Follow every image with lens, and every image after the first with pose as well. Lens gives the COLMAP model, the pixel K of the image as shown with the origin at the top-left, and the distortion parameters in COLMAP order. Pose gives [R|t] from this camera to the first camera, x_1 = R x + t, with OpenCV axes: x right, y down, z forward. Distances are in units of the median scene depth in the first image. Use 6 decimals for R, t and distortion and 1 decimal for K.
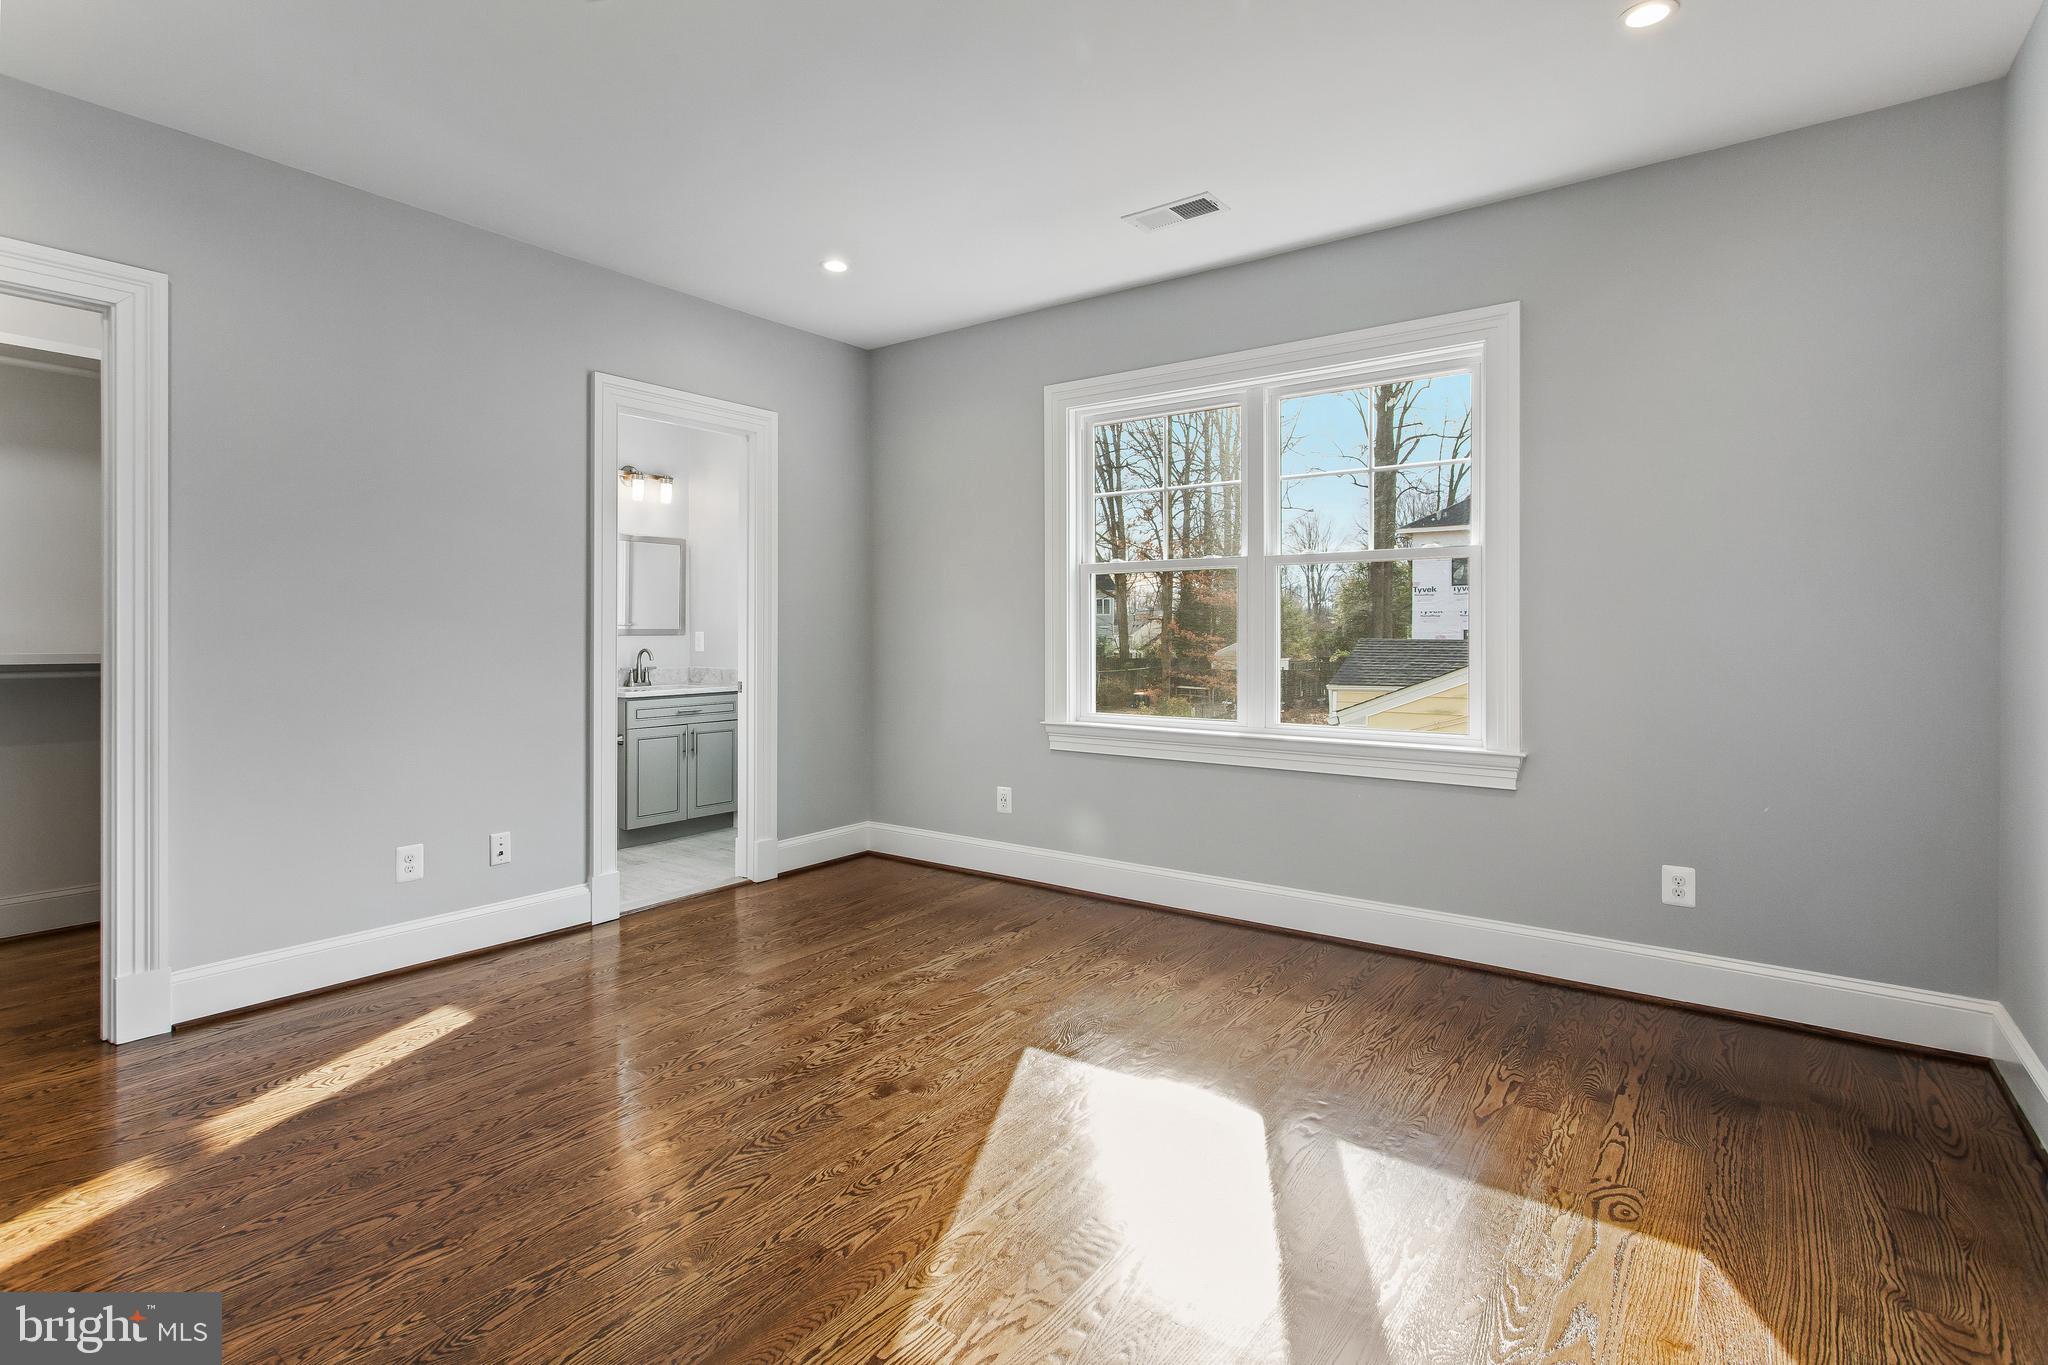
lens RADIAL K [[989.4, 0, 1003.6], [0, 989.4, 632.7], [0, 0, 1]] dist [0.001659, 0.000171]
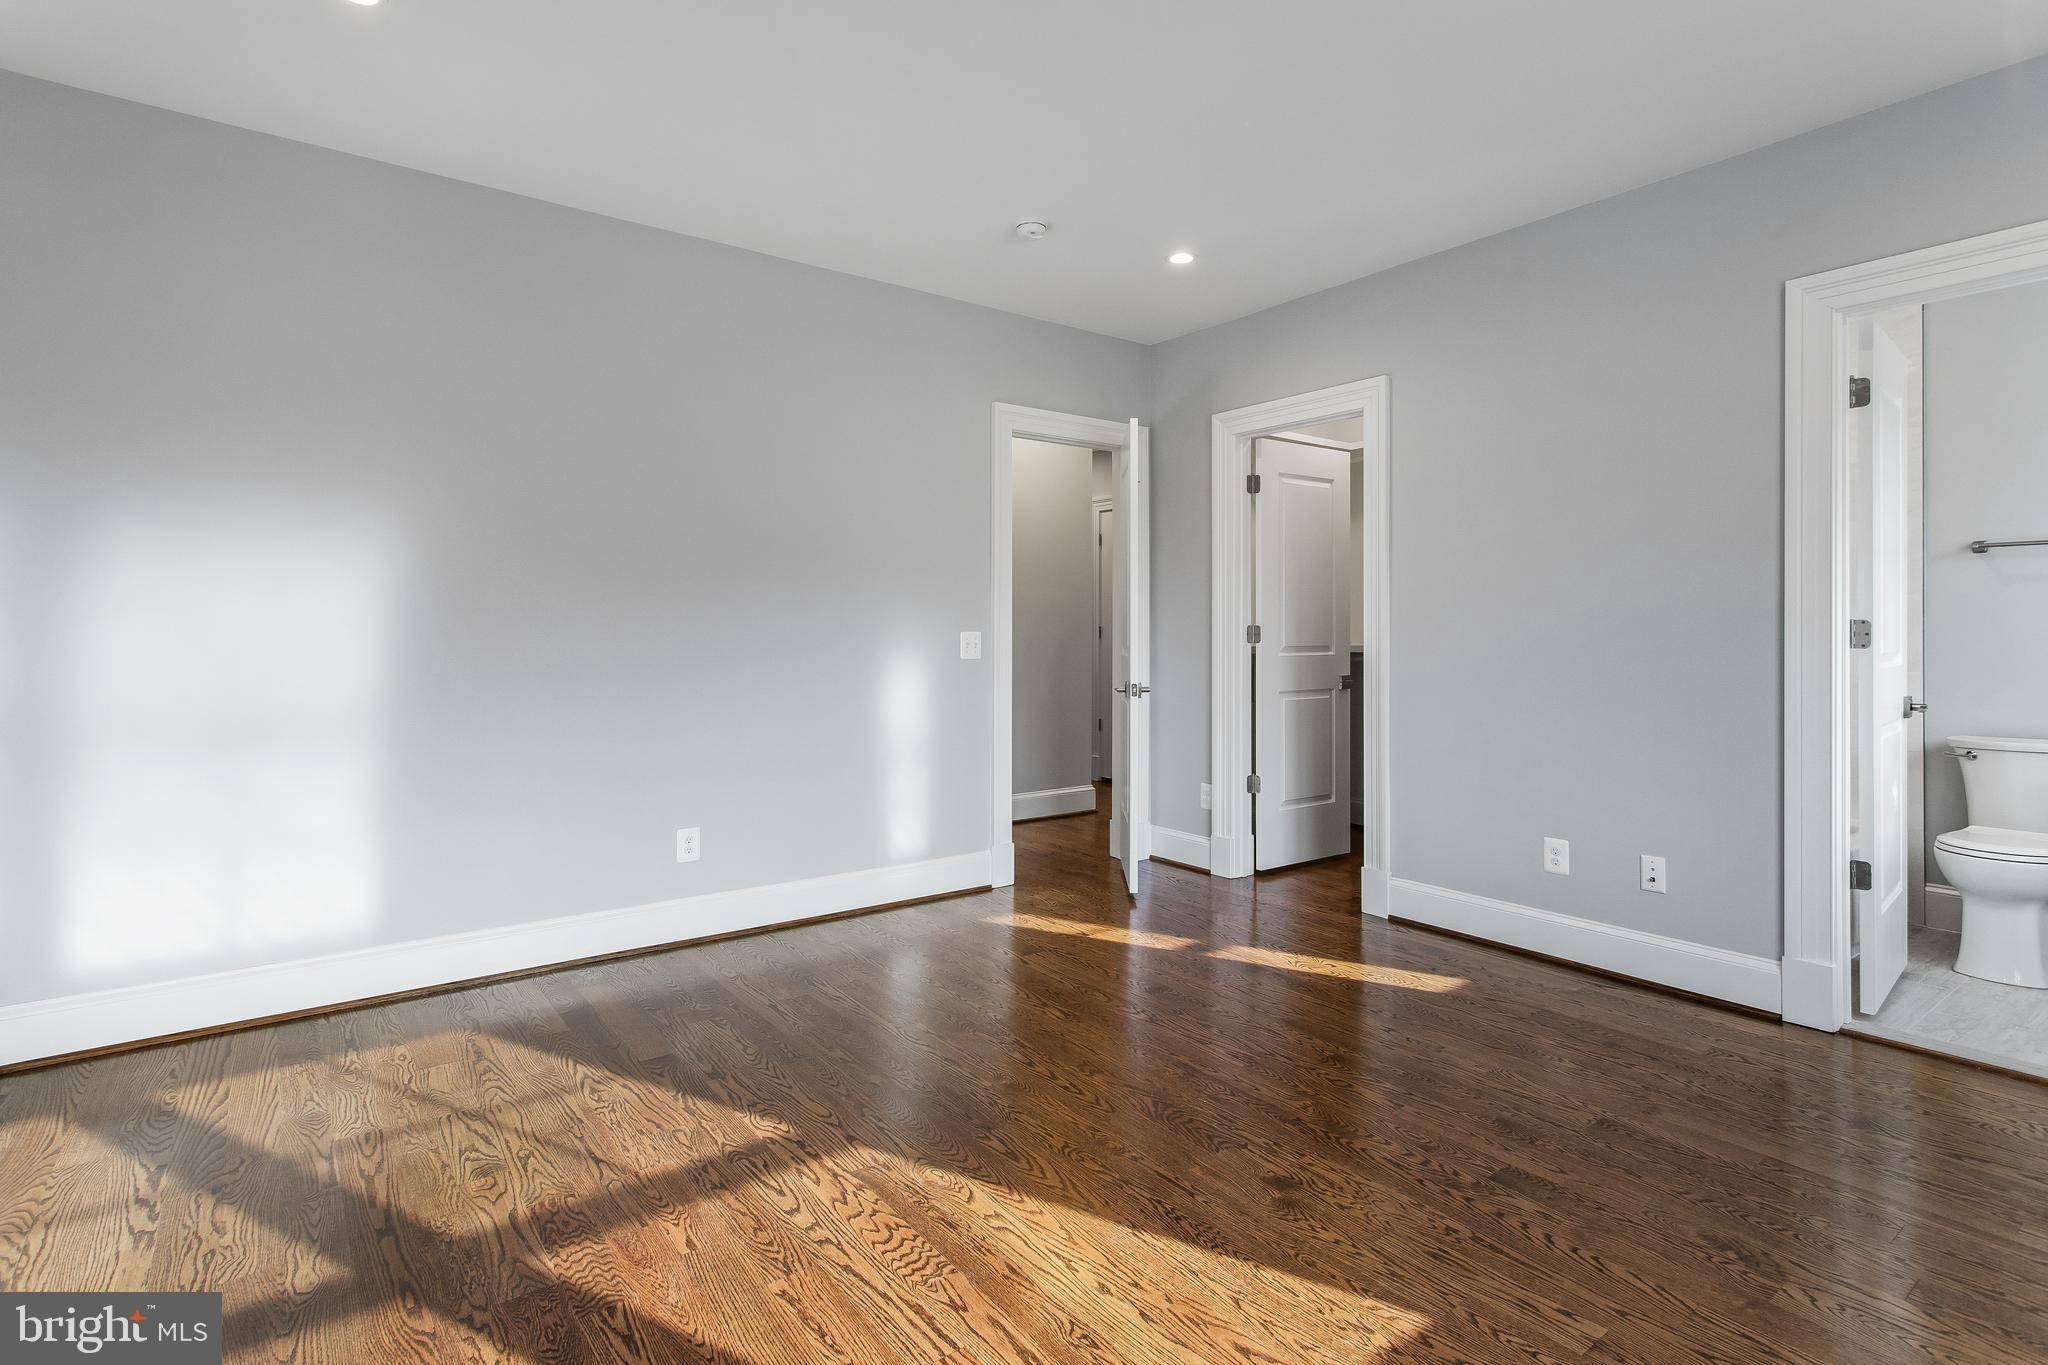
lens RADIAL K [[989.4, 0, 1003.6], [0, 989.4, 632.7], [0, 0, 1]] dist [0.001659, 0.000171]
pose [[-0.285485, -0.002292, -0.958380, 0.655657], [-0.000423, 0.999997, -0.002266, 0.005585], [0.958383, -0.000241, -0.285485, 0.901054]]
